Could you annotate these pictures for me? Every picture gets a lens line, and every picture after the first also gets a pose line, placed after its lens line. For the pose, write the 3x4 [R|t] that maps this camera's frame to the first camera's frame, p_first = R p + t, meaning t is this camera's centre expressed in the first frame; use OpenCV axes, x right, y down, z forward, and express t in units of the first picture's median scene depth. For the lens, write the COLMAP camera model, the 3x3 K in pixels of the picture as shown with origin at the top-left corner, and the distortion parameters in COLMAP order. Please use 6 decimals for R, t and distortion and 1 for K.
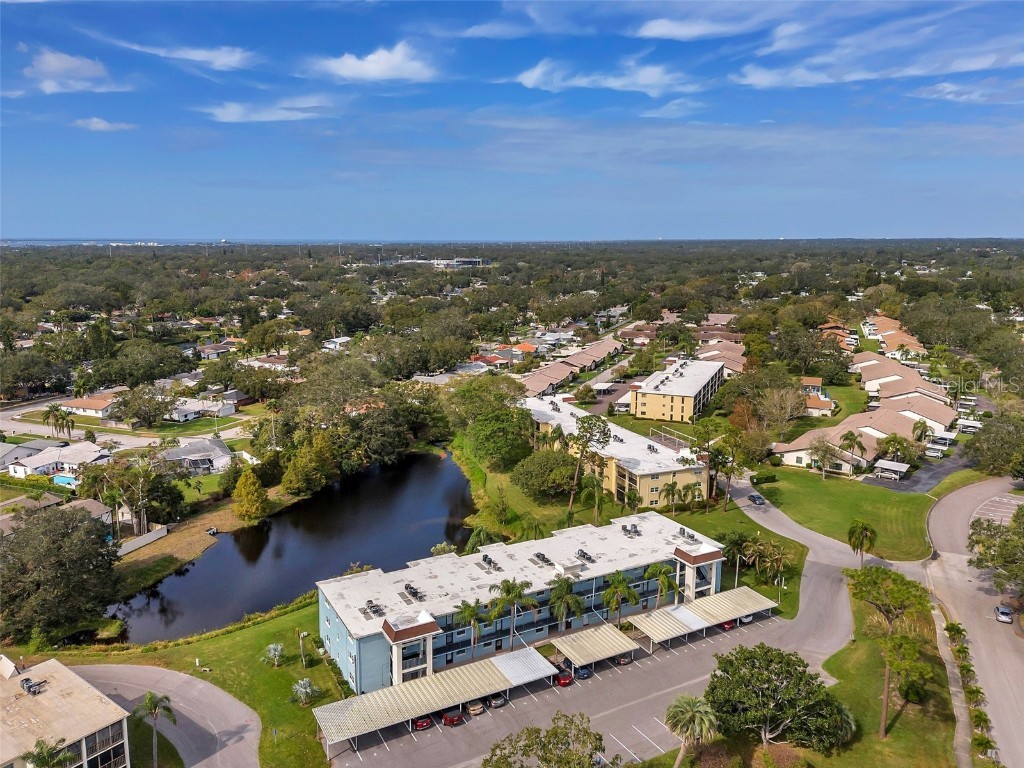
lens RADIAL K [[755.3, 0, 512.0], [0, 755.3, 384.0], [0, 0, 1]] dist [0.059267, -0.051941]
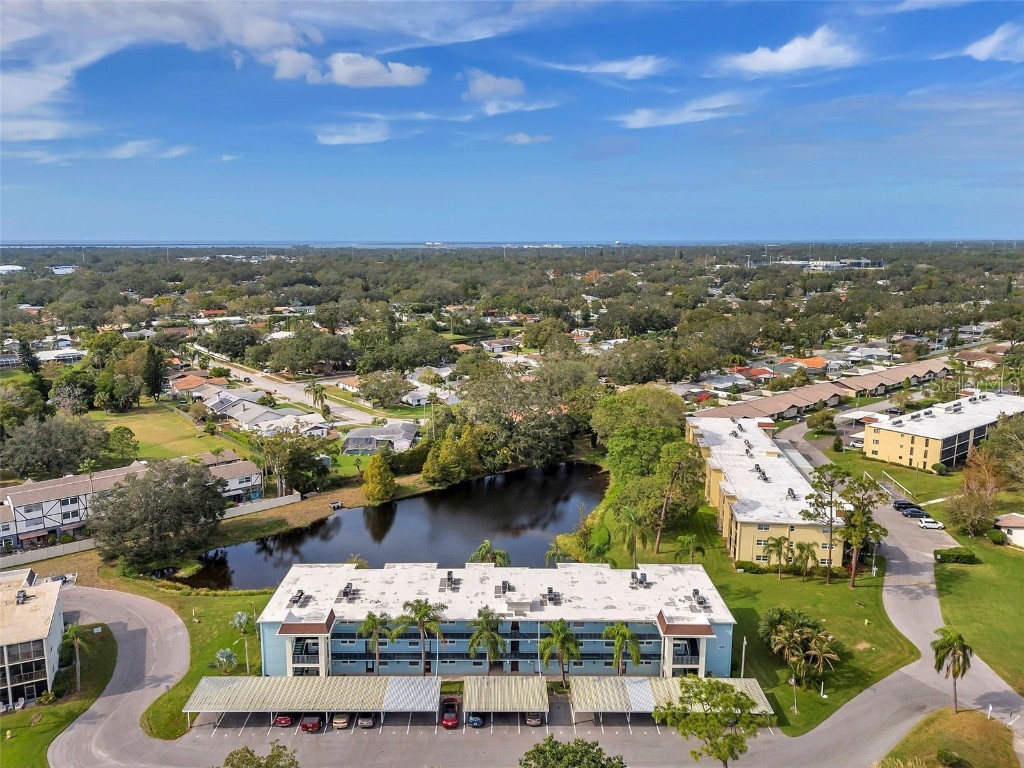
lens RADIAL K [[765.7, 0, 541.2], [0, 765.7, 391.2], [0, 0, 1]] dist [0.057730, -0.051751]
pose [[0.878610, 0.091613, -0.468670, 0.296794], [-0.089227, 0.995636, 0.027348, -0.021948], [0.469130, 0.017790, 0.882950, 0.118104]]
